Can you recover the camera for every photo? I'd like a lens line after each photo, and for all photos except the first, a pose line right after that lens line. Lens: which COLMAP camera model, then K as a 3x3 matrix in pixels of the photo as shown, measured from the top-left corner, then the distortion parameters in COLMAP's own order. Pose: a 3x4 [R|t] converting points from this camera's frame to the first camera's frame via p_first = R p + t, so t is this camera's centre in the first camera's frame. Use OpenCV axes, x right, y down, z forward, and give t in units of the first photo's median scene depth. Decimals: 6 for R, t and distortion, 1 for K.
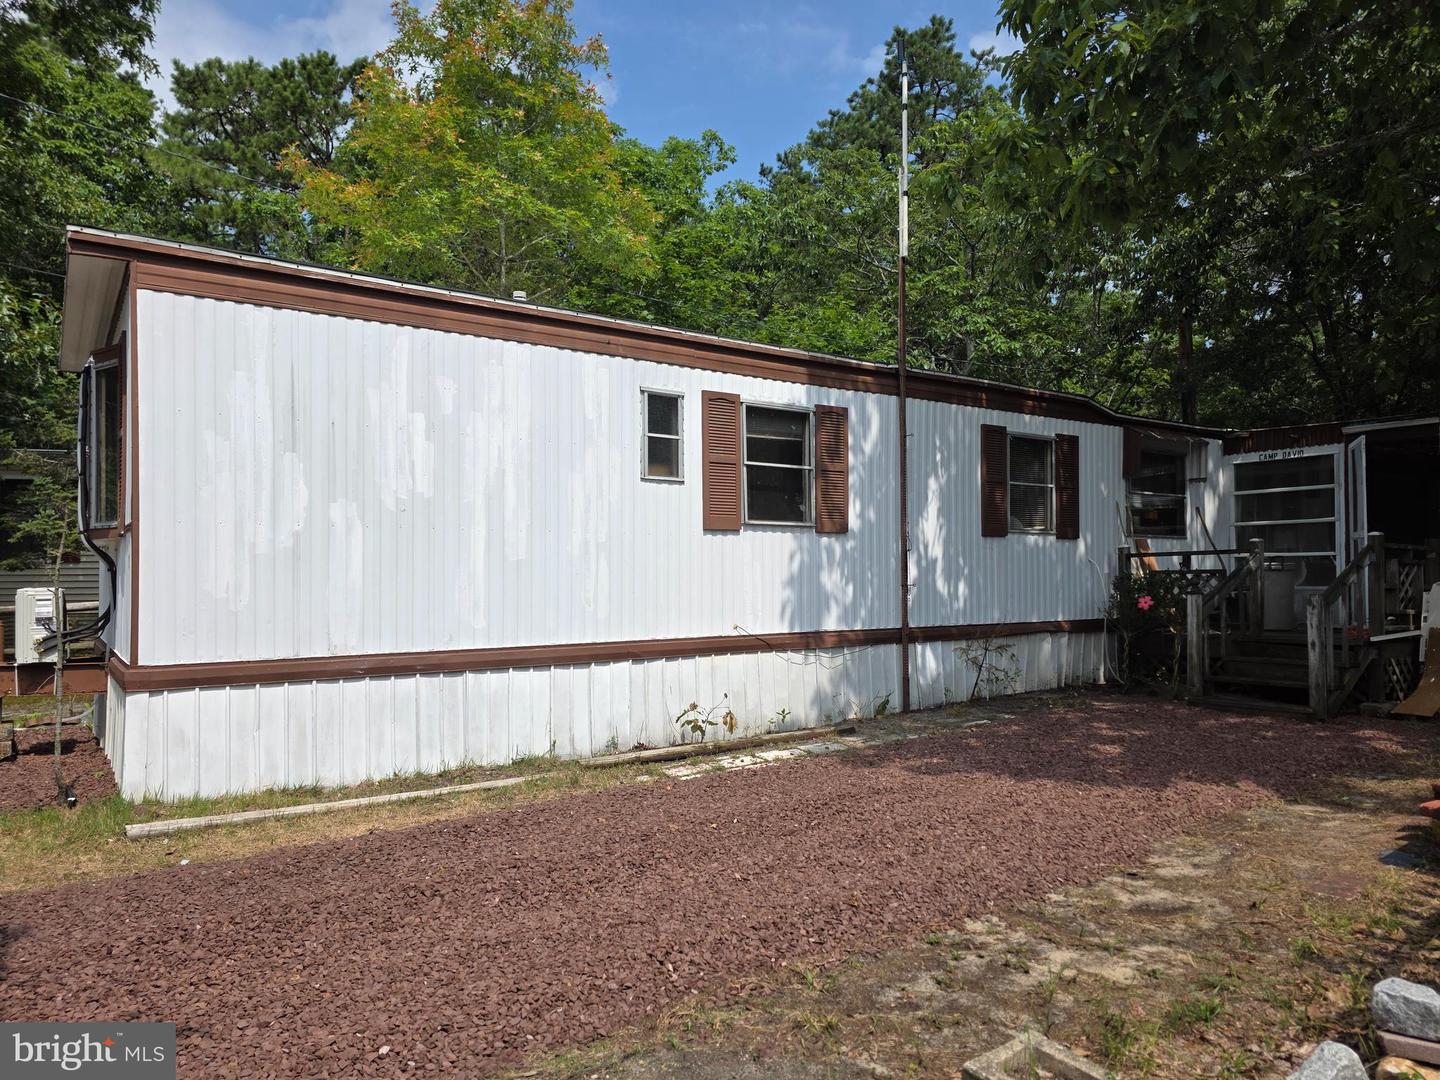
lens RADIAL K [[970.1, 0, 724.5], [0, 970.1, 561.2], [0, 0, 1]] dist [0.061624, -0.056138]
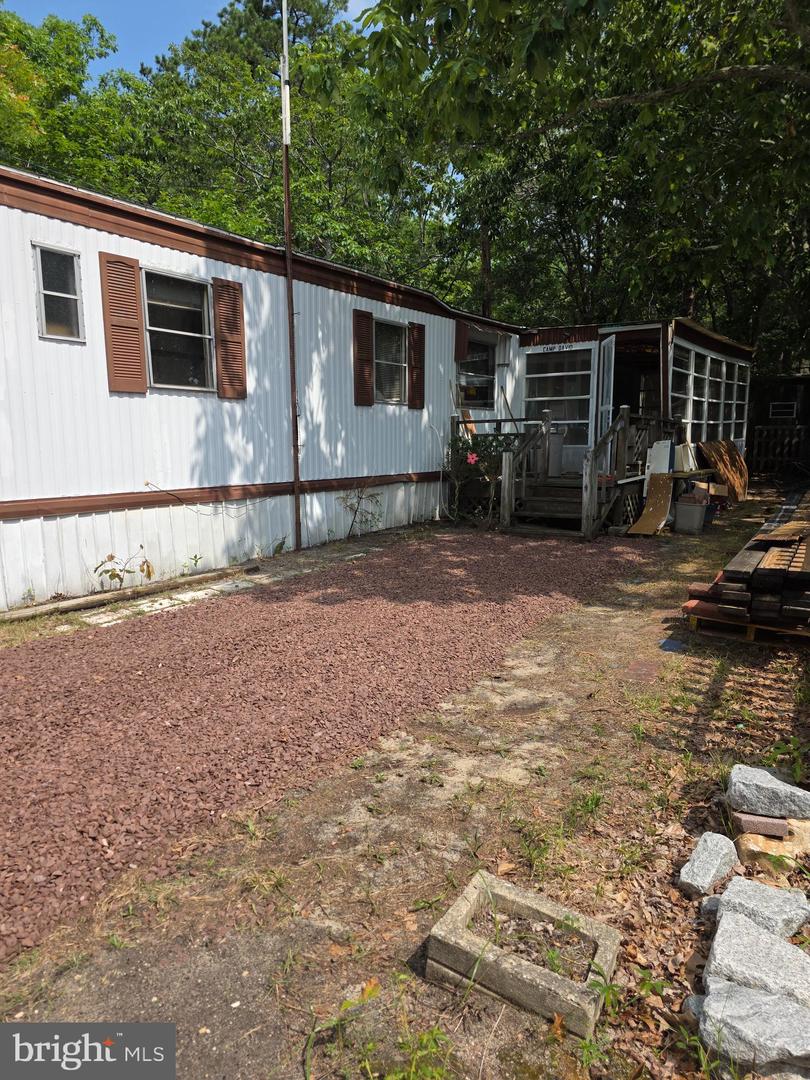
lens RADIAL K [[727.6, 0, 398.1], [0, 727.6, 553.1], [0, 0, 1]] dist [0.061624, -0.056138]
pose [[0.939459, -0.051426, 0.338780, -0.006967], [-0.007122, 0.985530, 0.169351, 0.003280], [-0.342587, -0.161511, 0.925499, 0.126829]]
